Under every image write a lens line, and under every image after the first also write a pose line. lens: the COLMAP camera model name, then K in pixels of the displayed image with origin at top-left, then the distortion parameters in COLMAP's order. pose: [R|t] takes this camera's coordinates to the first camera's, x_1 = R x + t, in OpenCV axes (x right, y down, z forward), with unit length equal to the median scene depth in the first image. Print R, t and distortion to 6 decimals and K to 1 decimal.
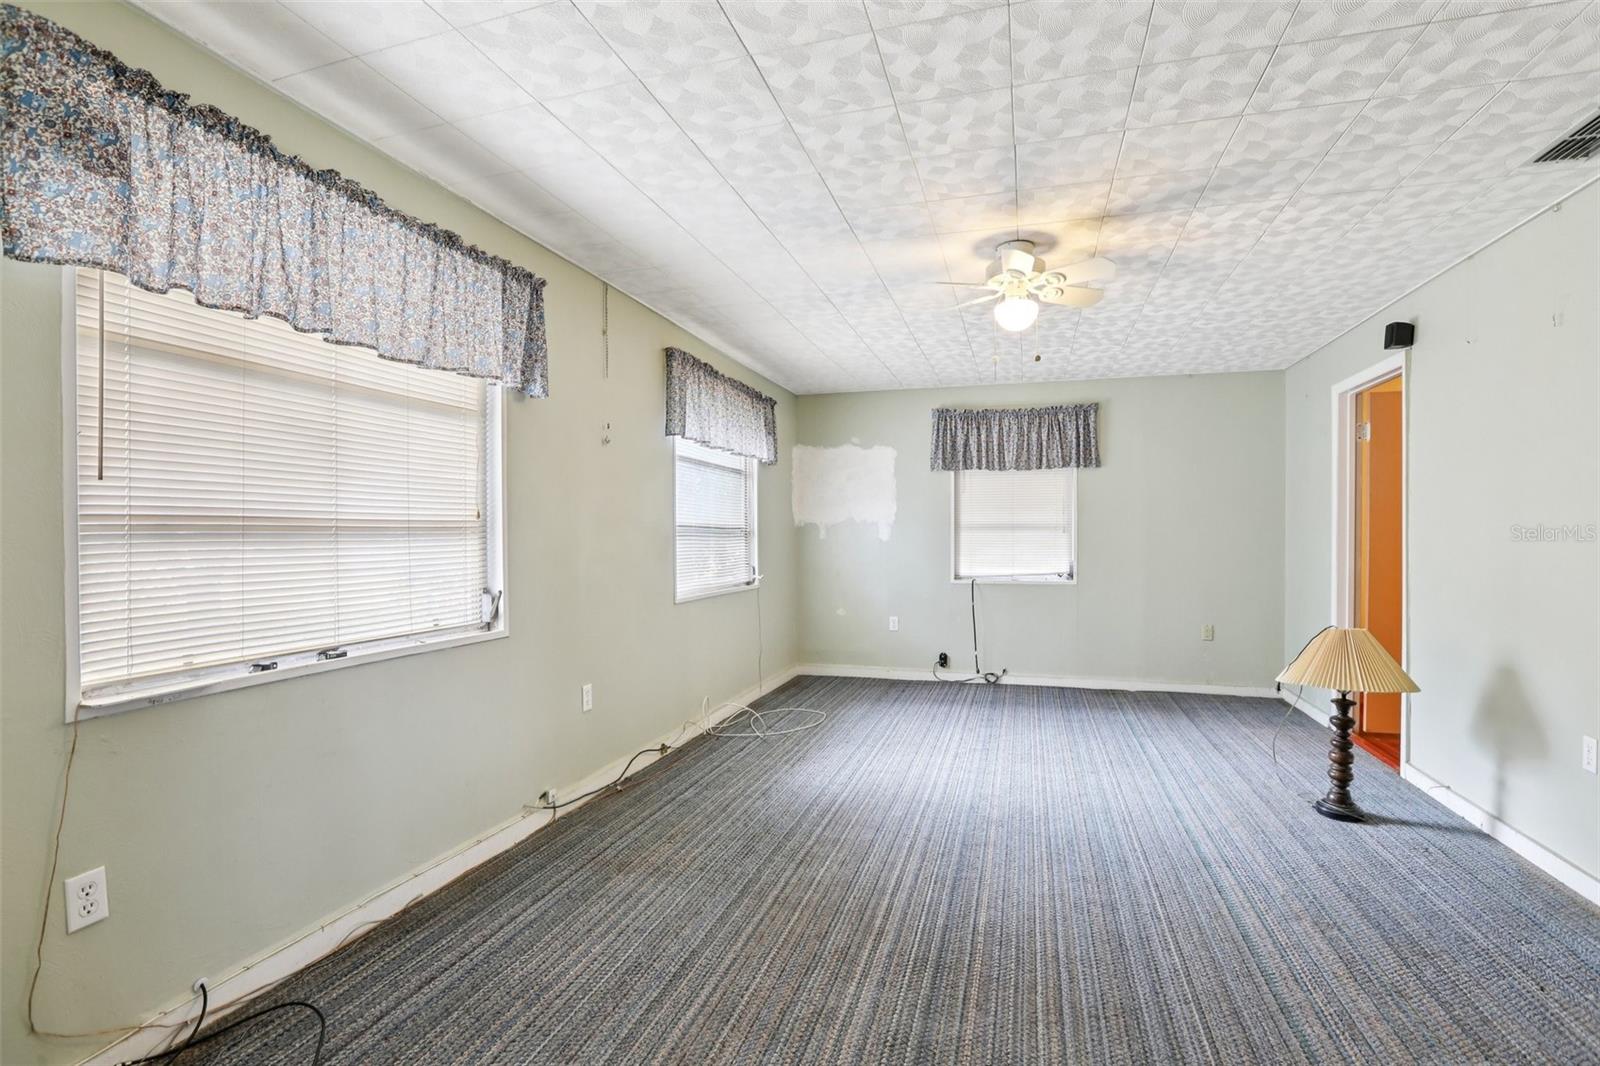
lens RADIAL K [[729.7, 0, 800.6], [0, 729.7, 546.9], [0, 0, 1]] dist [-0.047510, 0.015930]
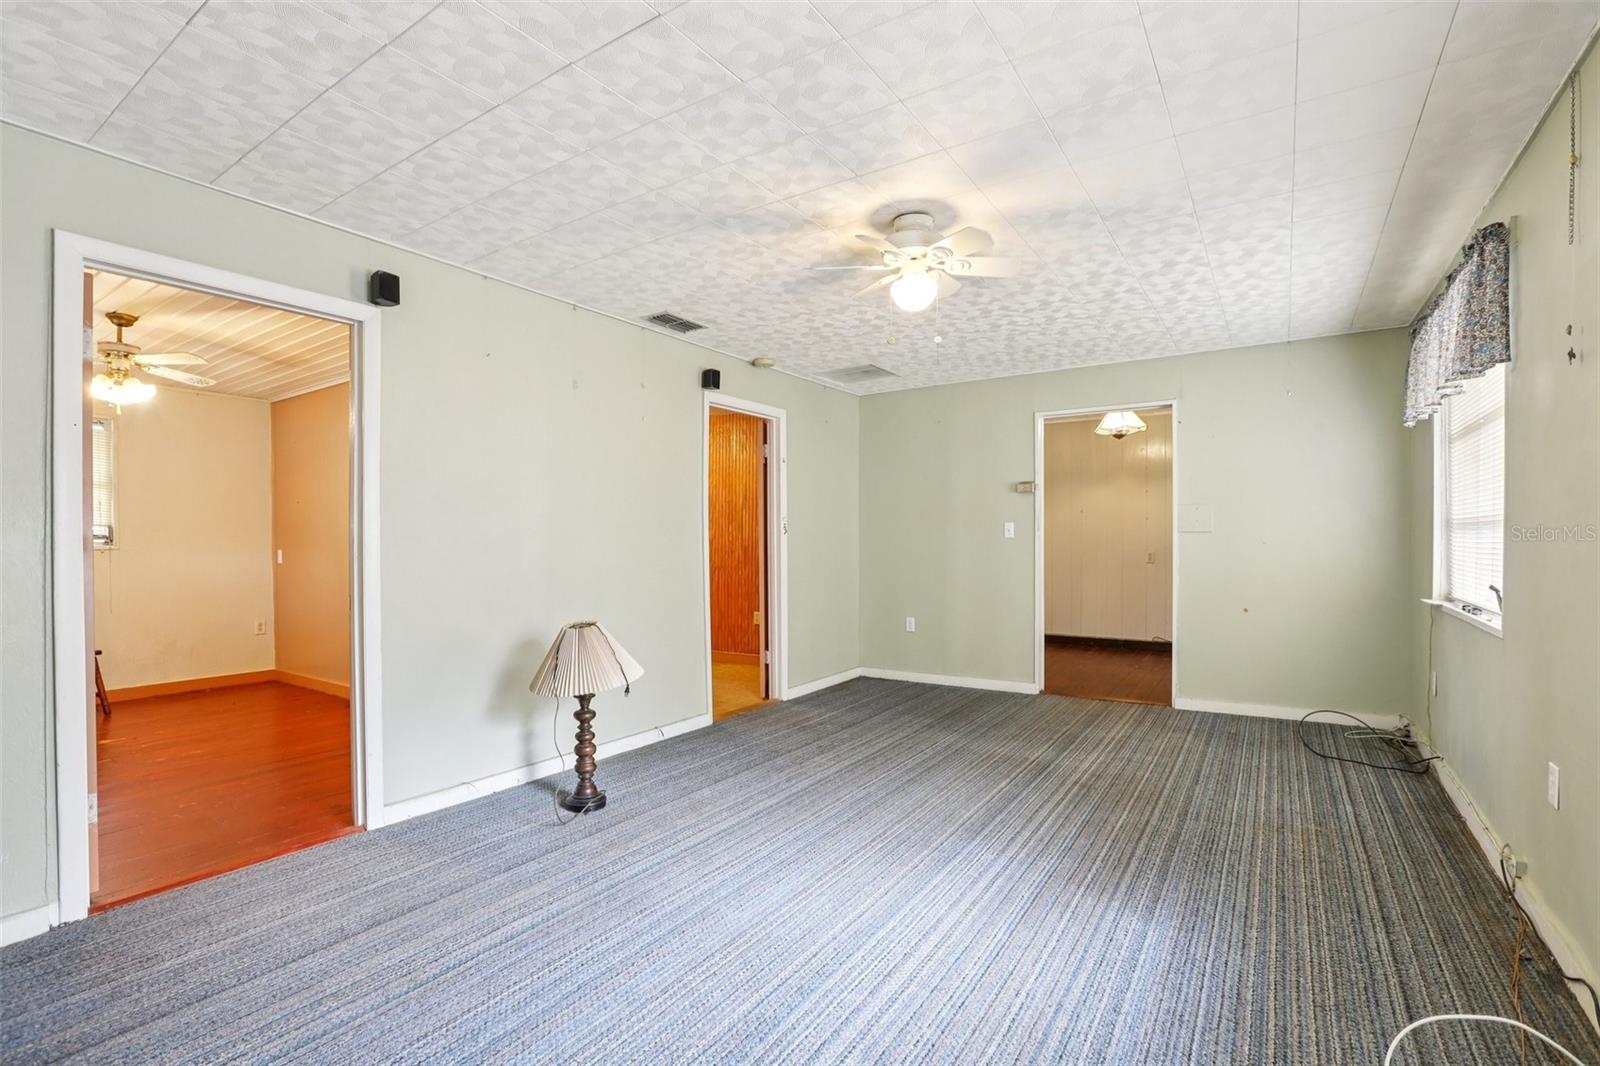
lens RADIAL K [[729.7, 0, 800.6], [0, 729.7, 546.9], [0, 0, 1]] dist [-0.047510, 0.015930]
pose [[-0.958559, 0.002901, 0.284880, 0.253288], [0.009976, 0.999677, 0.023387, -0.026886], [-0.284720, 0.025260, -0.958278, 2.873561]]
